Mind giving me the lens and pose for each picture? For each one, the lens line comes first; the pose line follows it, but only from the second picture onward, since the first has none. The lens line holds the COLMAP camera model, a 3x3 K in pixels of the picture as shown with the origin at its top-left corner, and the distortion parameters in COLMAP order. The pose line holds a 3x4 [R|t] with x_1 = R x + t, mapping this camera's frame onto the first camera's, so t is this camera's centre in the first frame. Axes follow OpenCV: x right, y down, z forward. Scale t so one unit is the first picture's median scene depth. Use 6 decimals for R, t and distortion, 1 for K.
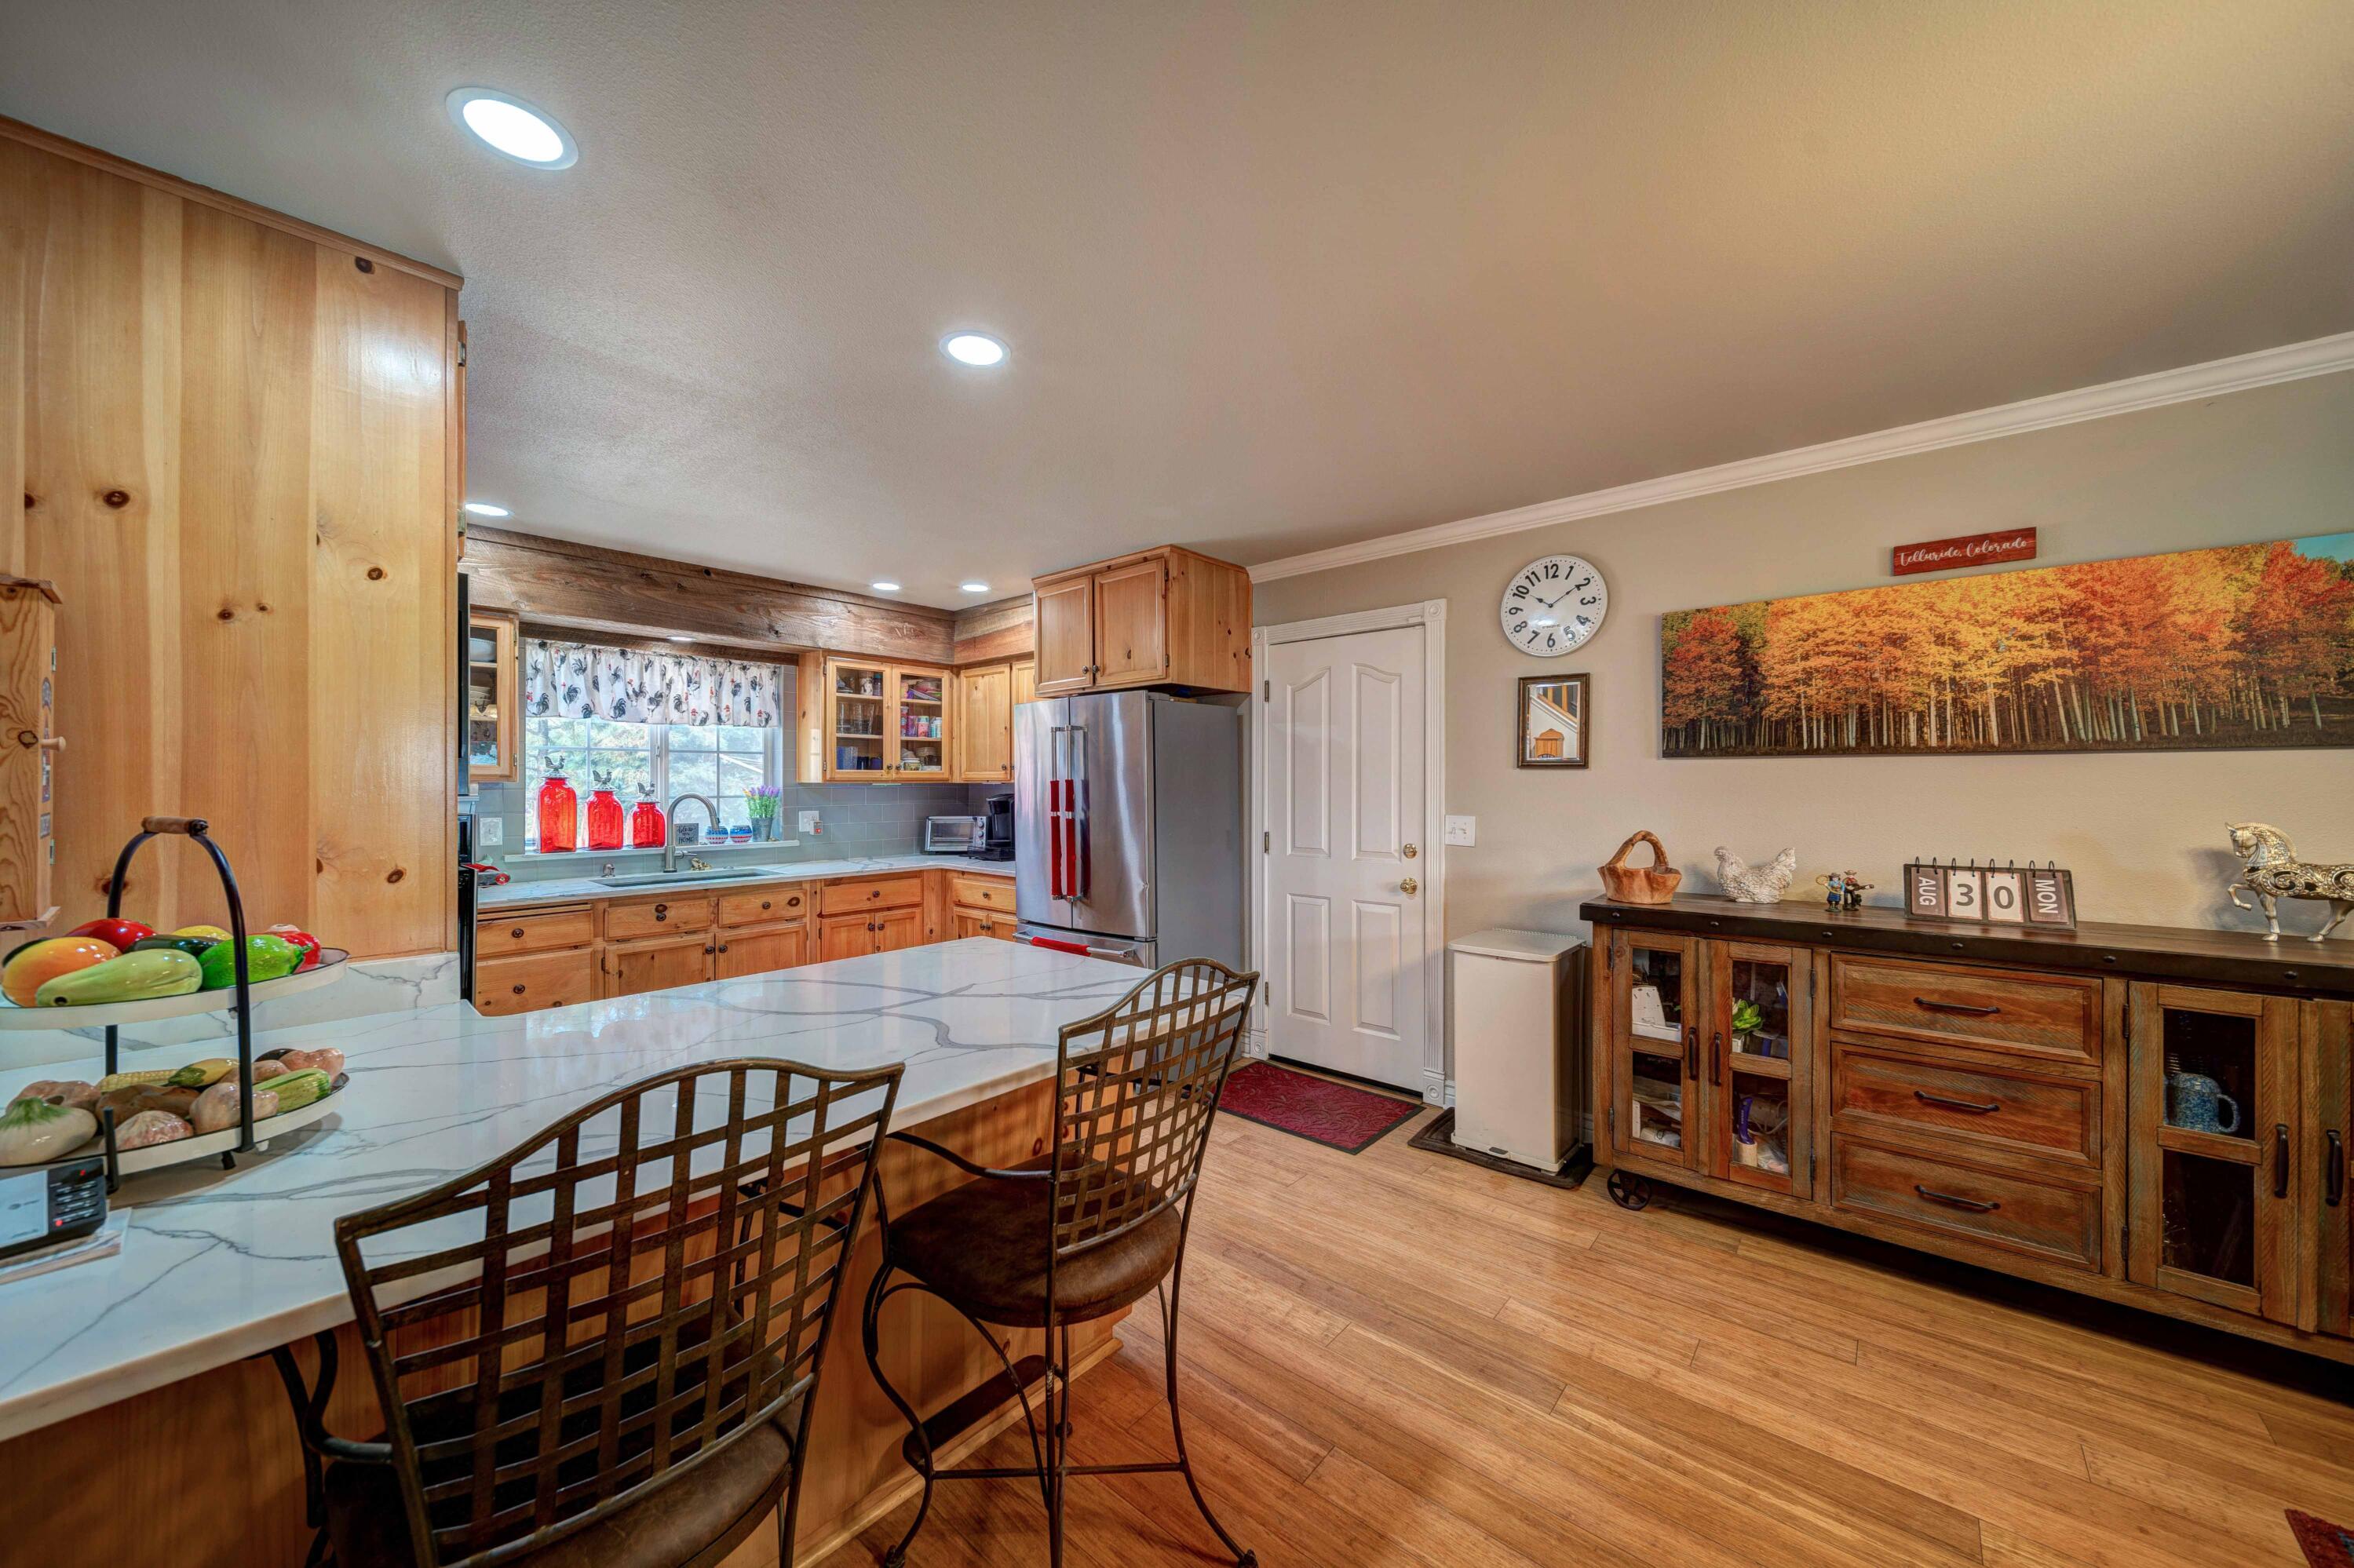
lens RADIAL K [[872.7, 0, 1181.1], [0, 872.7, 782.0], [0, 0, 1]] dist [-0.000159, -0.000350]
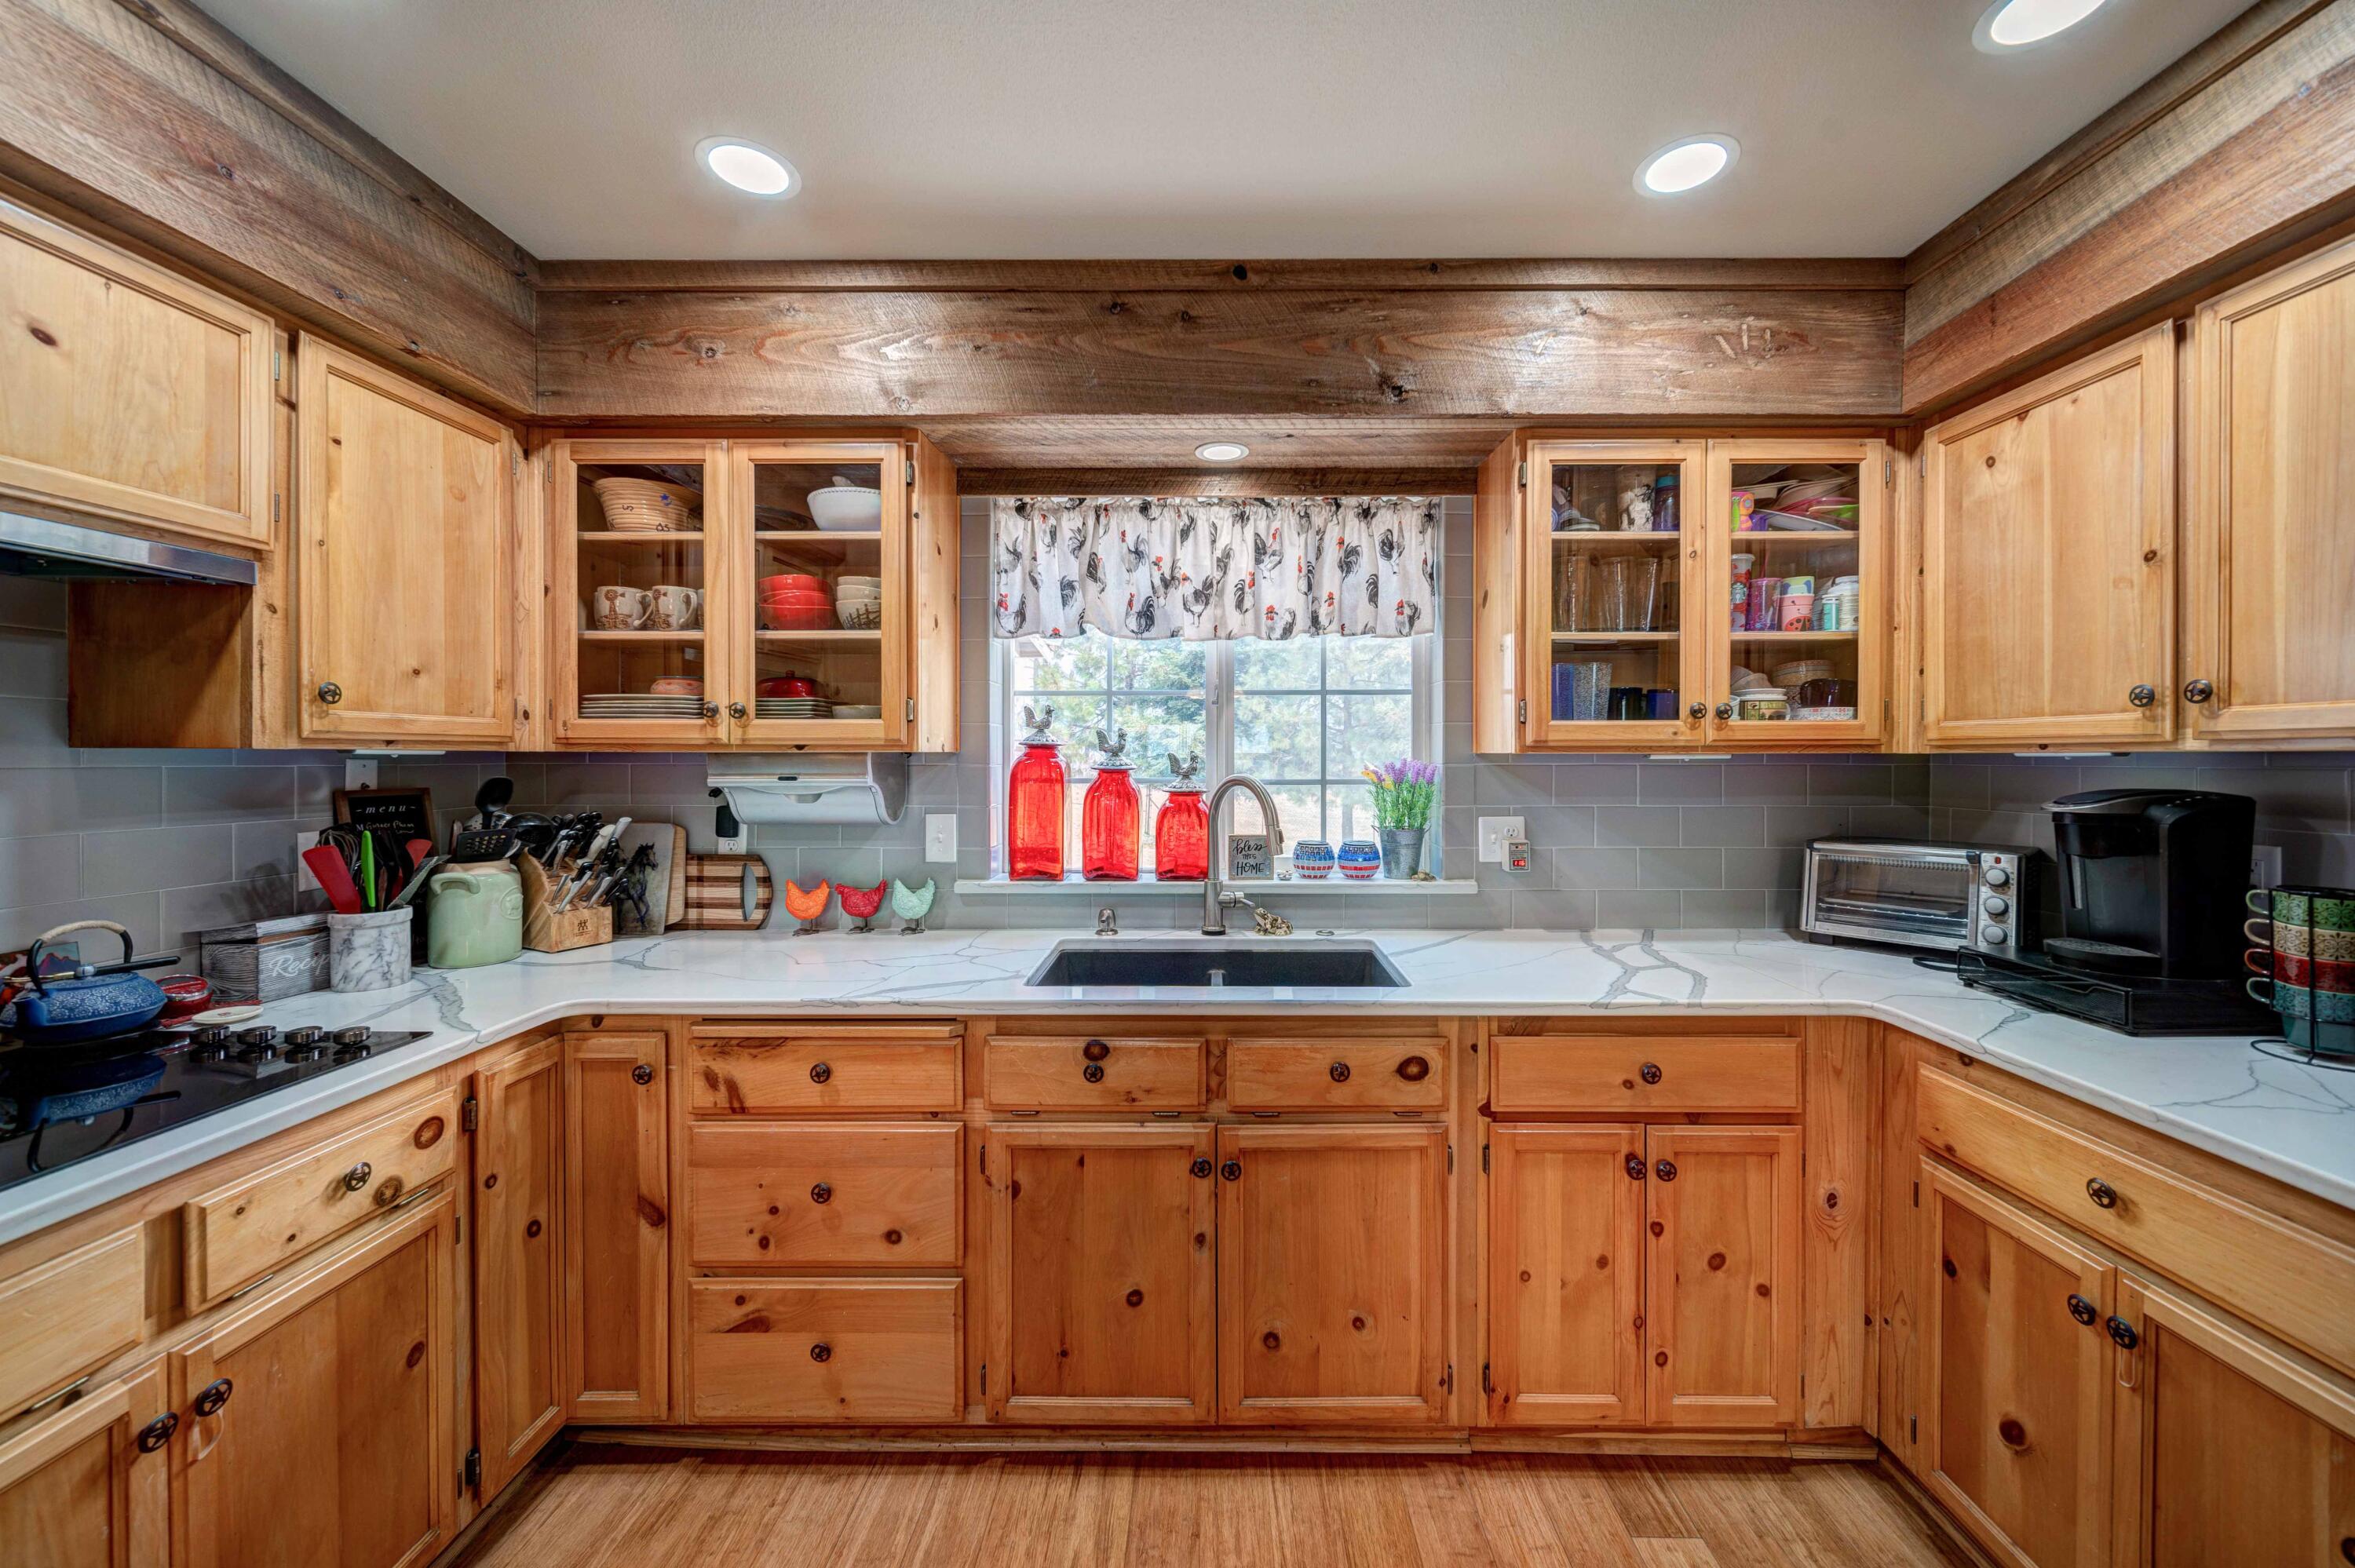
lens RADIAL K [[873.0, 0, 1192.1], [0, 873.0, 762.9], [0, 0, 1]] dist [-0.000159, -0.000350]
pose [[0.653319, 0.005840, -0.757060, -0.229350], [0.000822, 0.999964, 0.008423, 0.002021], [0.757082, -0.006126, 0.653291, 0.705947]]
